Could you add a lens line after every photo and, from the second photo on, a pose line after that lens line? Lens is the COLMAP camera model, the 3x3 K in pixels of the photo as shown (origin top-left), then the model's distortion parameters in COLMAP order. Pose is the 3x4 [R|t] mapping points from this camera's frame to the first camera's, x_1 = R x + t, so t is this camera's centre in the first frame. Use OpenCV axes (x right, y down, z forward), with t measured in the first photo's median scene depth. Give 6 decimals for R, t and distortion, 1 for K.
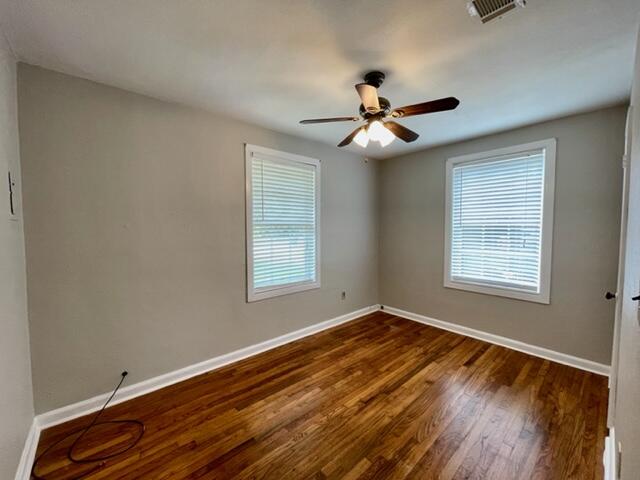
lens RADIAL K [[260.7, 0, 320.0], [0, 260.7, 240.0], [0, 0, 1]] dist [0.000957, -0.000408]
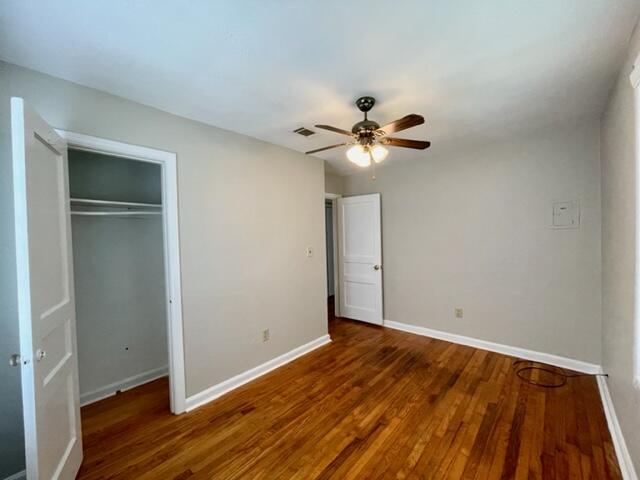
lens RADIAL K [[260.7, 0, 320.0], [0, 260.7, 240.0], [0, 0, 1]] dist [0.000957, -0.000408]
pose [[-0.993581, 0.029082, -0.109316, 0.484449], [0.022295, 0.997777, 0.062807, -0.111055], [0.110900, 0.059967, -0.992021, 1.912676]]
